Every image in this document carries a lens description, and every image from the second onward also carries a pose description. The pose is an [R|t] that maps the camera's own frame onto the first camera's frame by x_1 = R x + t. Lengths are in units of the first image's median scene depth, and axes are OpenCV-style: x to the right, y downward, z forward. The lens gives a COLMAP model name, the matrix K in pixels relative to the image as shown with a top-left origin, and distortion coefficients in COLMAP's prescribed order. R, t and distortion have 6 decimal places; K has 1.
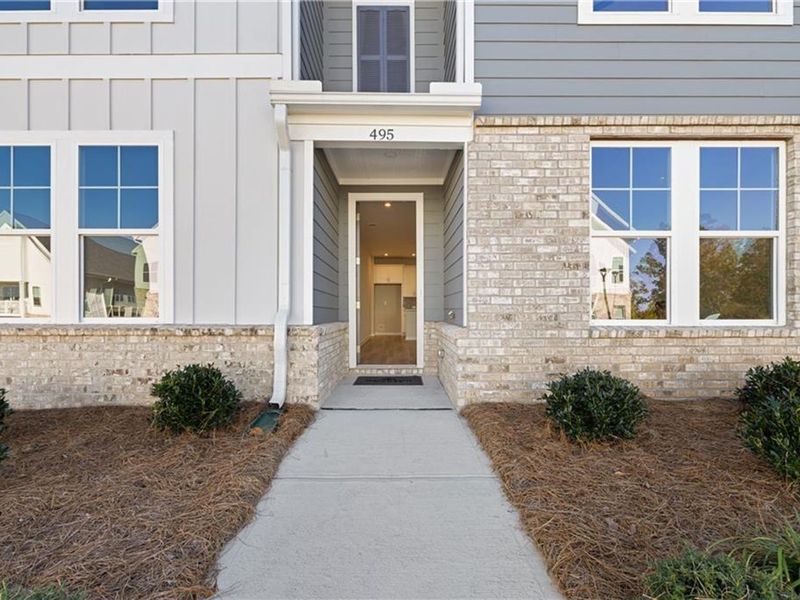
lens RADIAL K [[380.4, 0, 398.2], [0, 380.4, 309.6], [0, 0, 1]] dist [-0.001661, -0.000634]
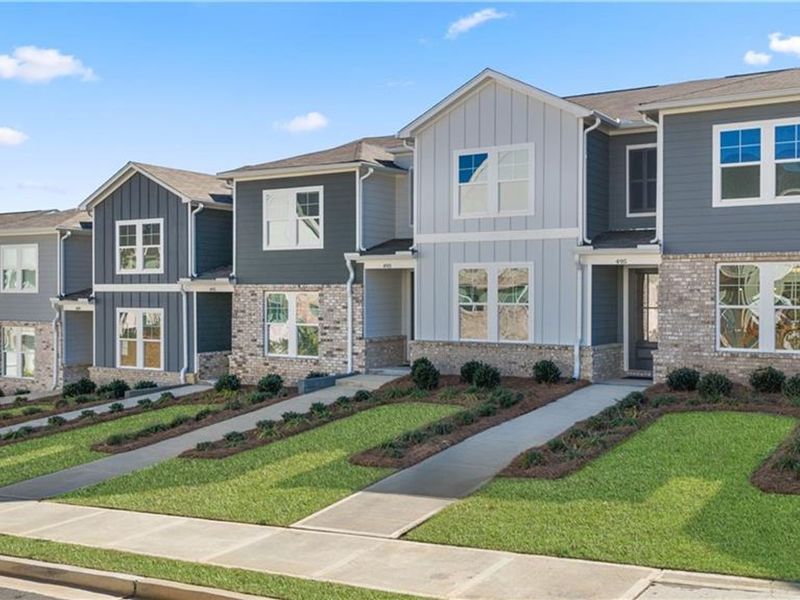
lens RADIAL K [[868.4, 0, 397.3], [0, 868.4, 303.8], [0, 0, 1]] dist [0.020121, -0.036464]
pose [[0.839183, 0.005366, -0.543823, 1.665027], [0.001261, 0.999929, 0.011812, -0.281373], [0.543848, -0.010598, 0.839117, -4.078664]]
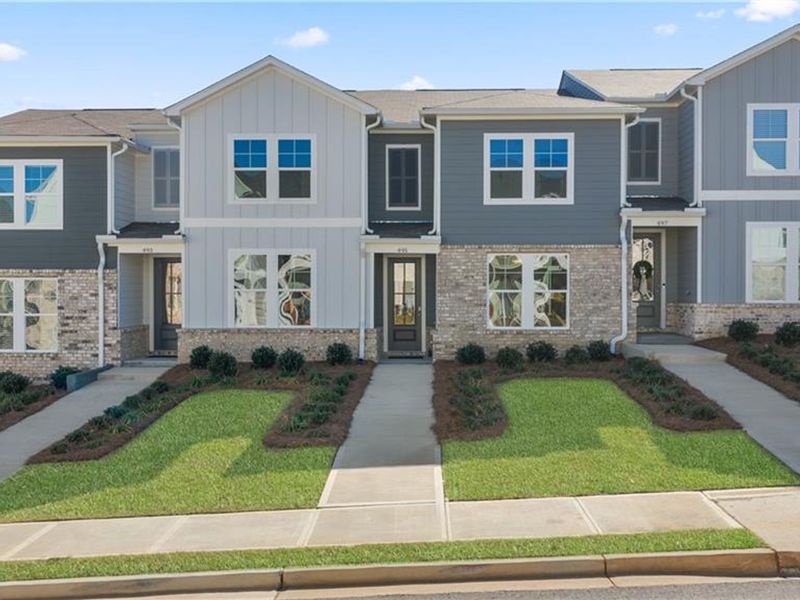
lens RADIAL K [[868.4, 0, 397.3], [0, 868.4, 303.8], [0, 0, 1]] dist [0.020121, -0.036464]
pose [[0.998779, 0.000227, -0.049407, 0.203458], [0.000617, 0.999854, 0.017066, -0.219317], [0.049404, -0.017076, 0.998633, -4.656195]]
